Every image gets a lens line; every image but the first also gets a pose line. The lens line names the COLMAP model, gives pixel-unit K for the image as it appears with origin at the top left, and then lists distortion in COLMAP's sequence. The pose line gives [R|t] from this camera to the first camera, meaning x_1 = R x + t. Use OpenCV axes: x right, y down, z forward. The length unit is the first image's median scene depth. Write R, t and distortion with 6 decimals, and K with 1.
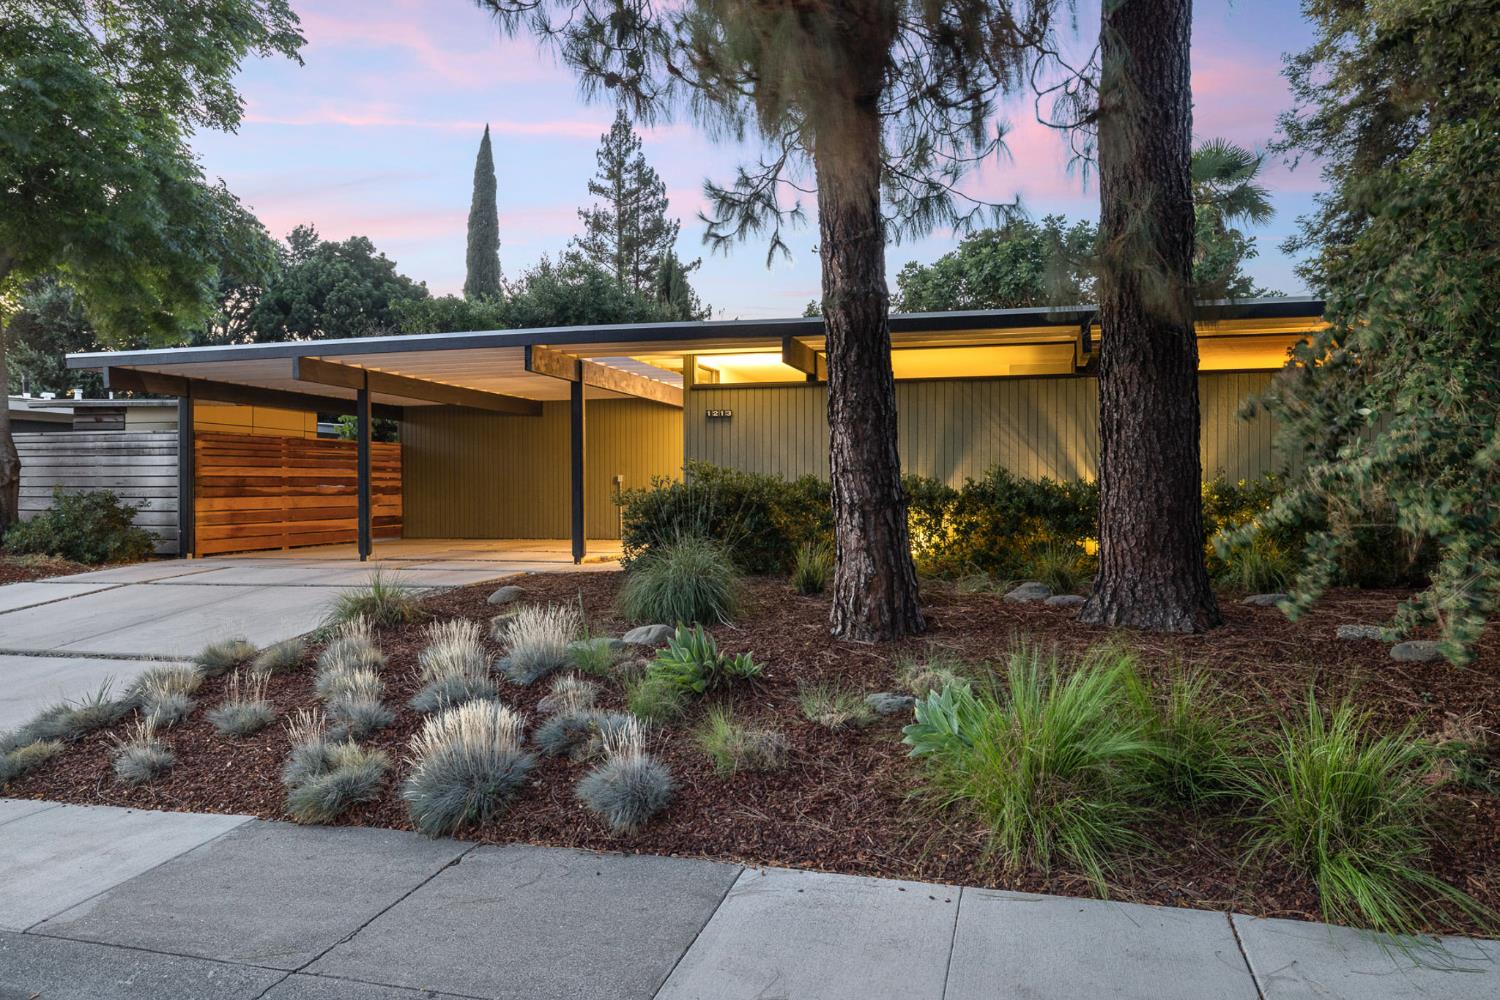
lens RADIAL K [[1021.1, 0, 751.8], [0, 1021.1, 497.9], [0, 0, 1]] dist [0.004693, -0.000147]
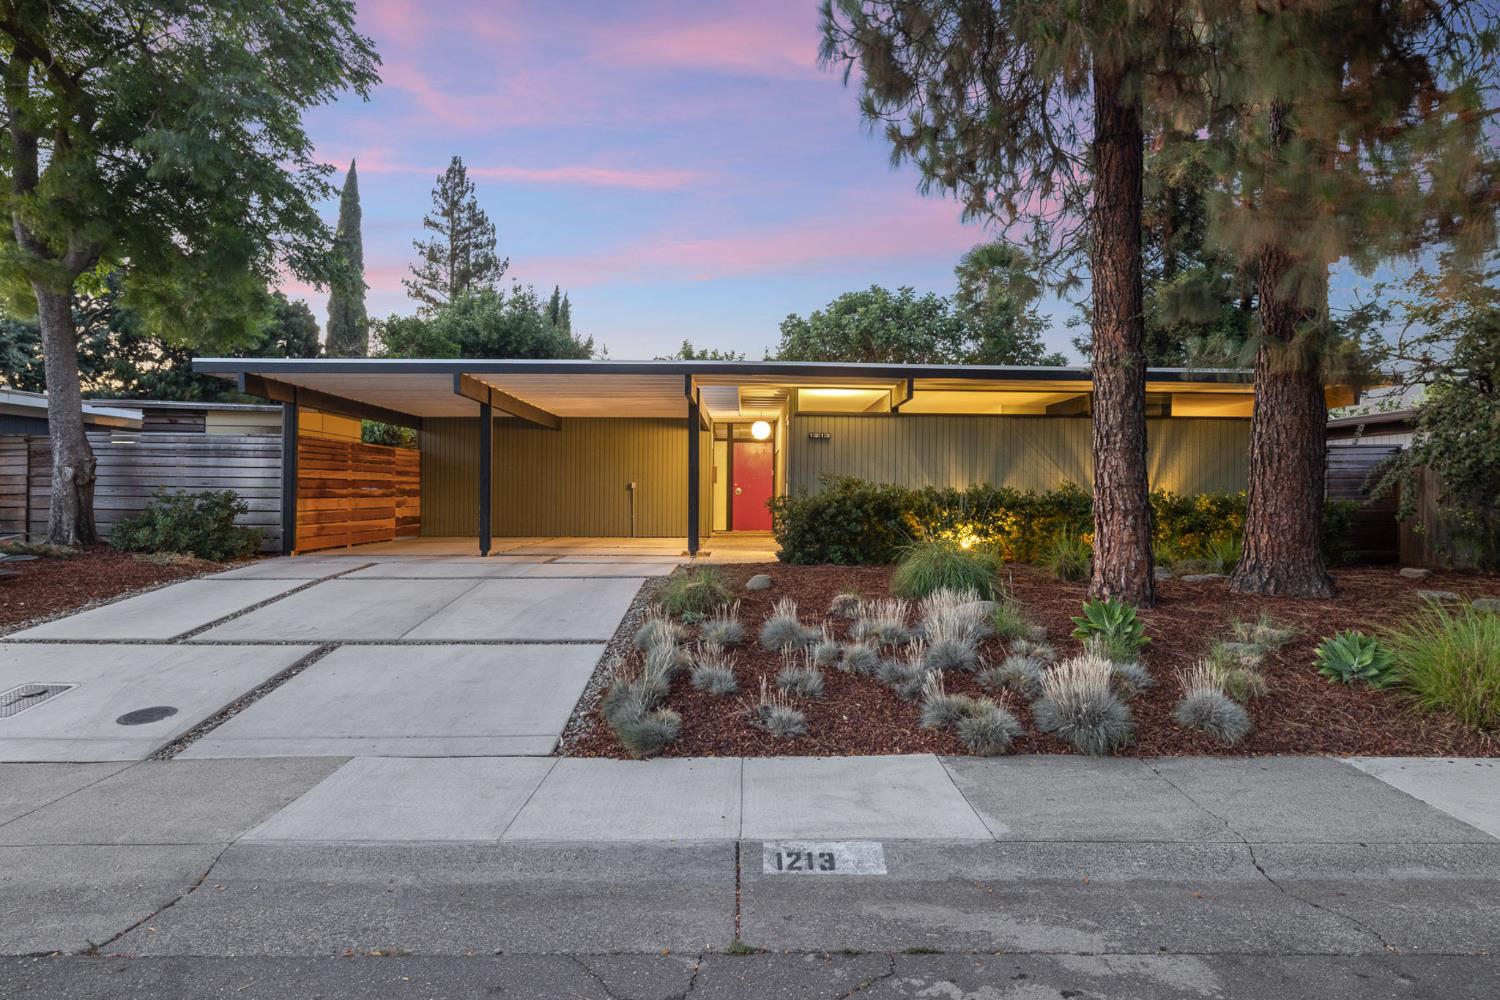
lens RADIAL K [[857.1, 0, 753.3], [0, 857.1, 499.3], [0, 0, 1]] dist [0.001338, 0.000878]
pose [[0.961446, 0.009846, 0.274816, -0.324825], [-0.008793, 0.999949, -0.005063, 0.001010], [-0.274852, 0.002451, 0.961483, 0.012476]]
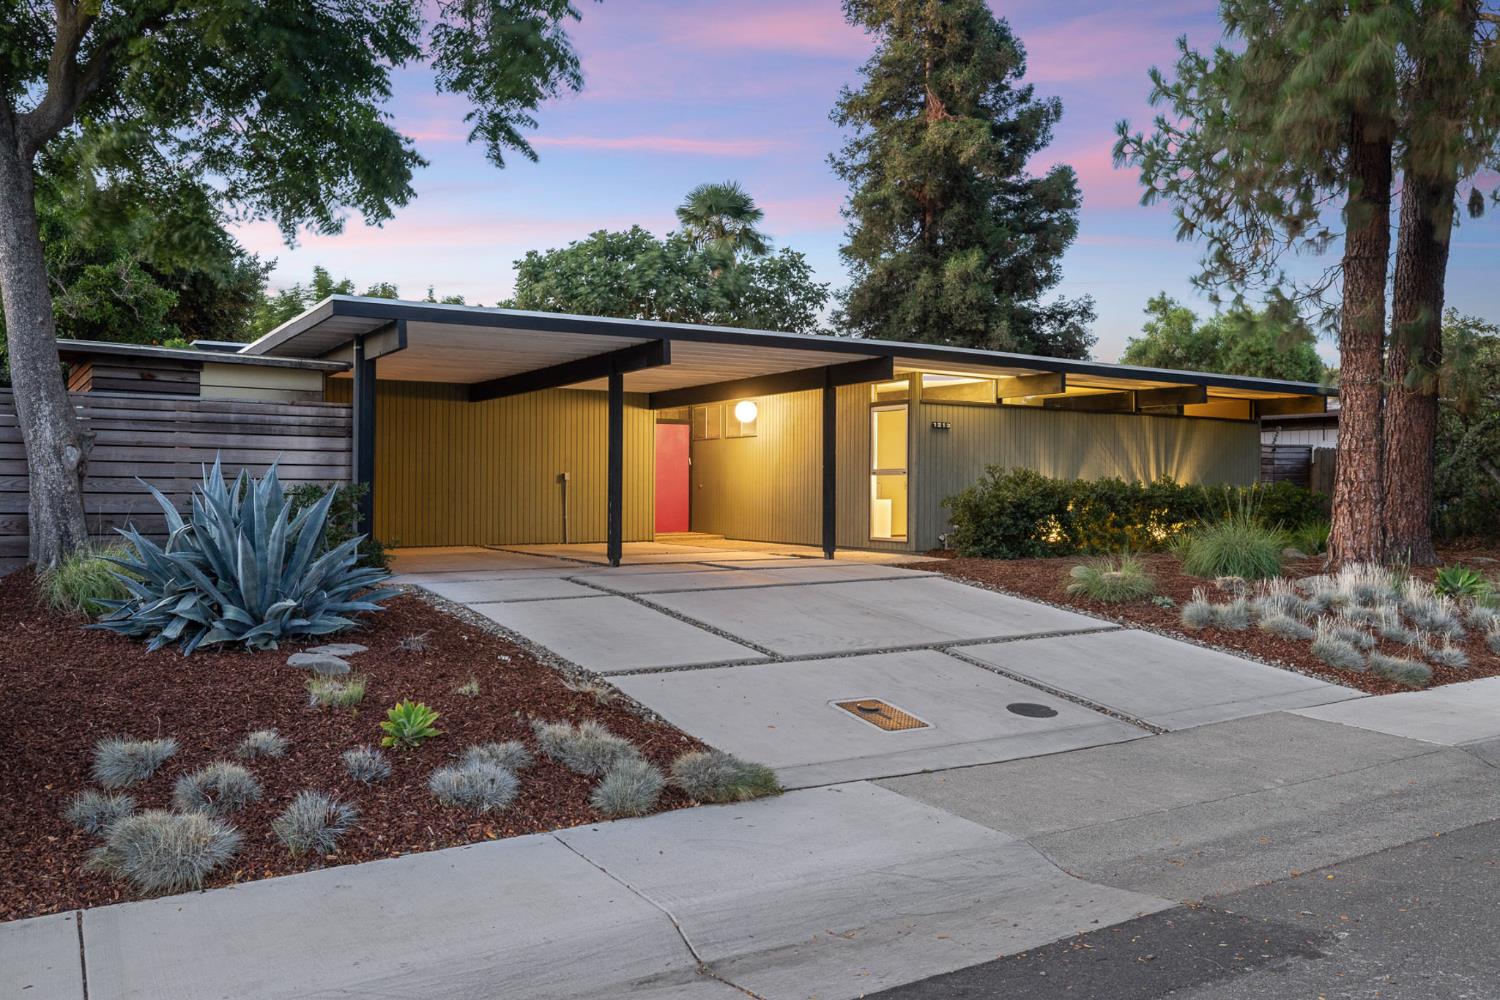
lens RADIAL K [[1187.8, 0, 748.1], [0, 1187.8, 499.2], [0, 0, 1]] dist [-0.001985, 0.000877]
pose [[0.674942, 0.001866, 0.737868, -0.974851], [-0.000330, 0.999997, -0.002227, 0.004836], [-0.737871, 0.001260, 0.674941, 0.197238]]
